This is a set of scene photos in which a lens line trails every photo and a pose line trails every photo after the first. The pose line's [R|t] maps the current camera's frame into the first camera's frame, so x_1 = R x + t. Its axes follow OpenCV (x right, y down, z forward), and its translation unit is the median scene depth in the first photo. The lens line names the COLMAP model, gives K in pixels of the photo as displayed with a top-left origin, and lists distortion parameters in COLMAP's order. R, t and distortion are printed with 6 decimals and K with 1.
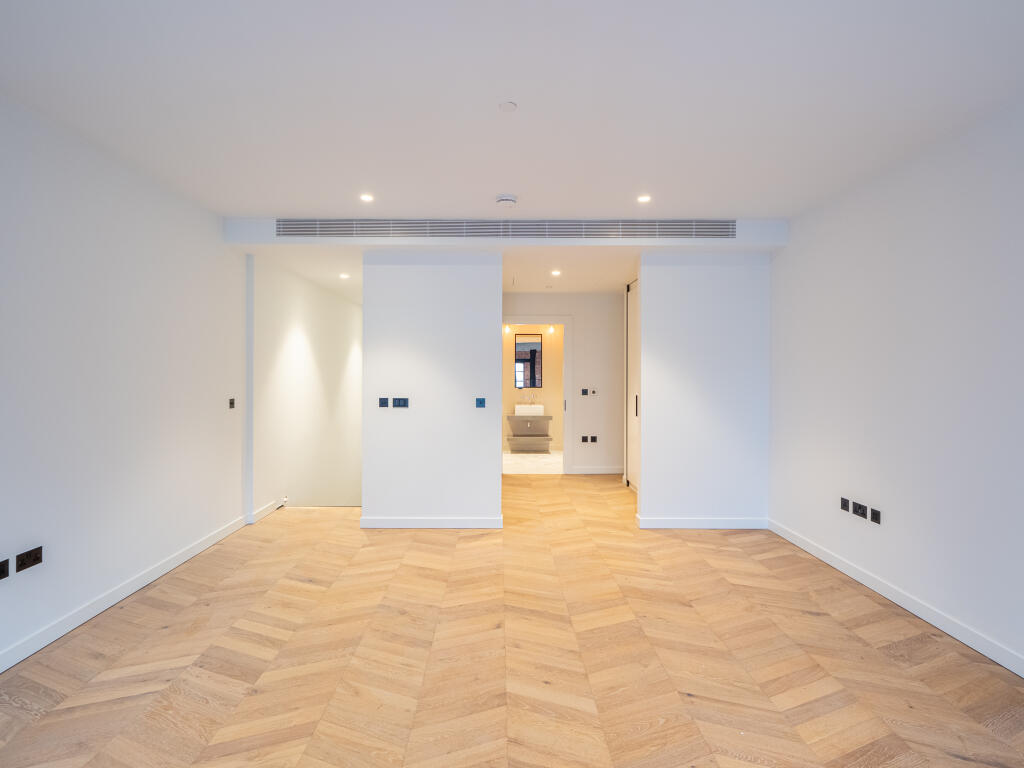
lens RADIAL K [[550.5, 0, 509.5], [0, 550.5, 362.3], [0, 0, 1]] dist [0.003678, 0.010027]
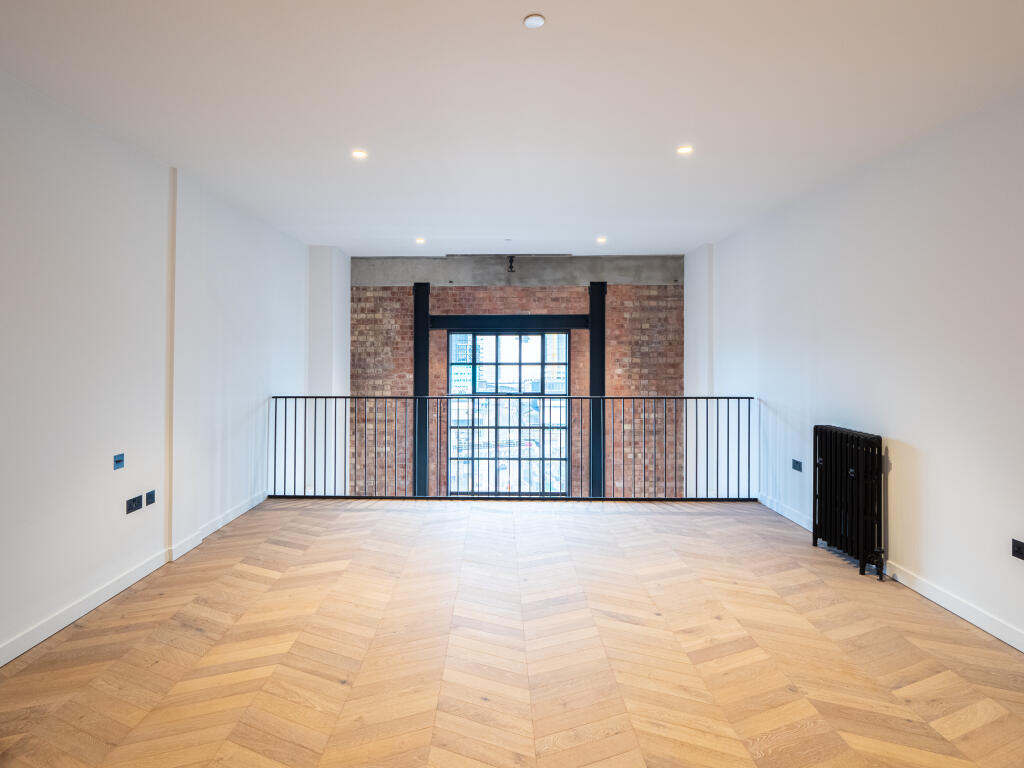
lens RADIAL K [[550.5, 0, 509.5], [0, 550.5, 362.3], [0, 0, 1]] dist [0.003678, 0.010027]
pose [[-0.999994, -0.002633, 0.002440, 0.028068], [-0.002642, 0.999989, -0.003810, 0.033458], [-0.002430, -0.003816, -0.999990, 1.954576]]
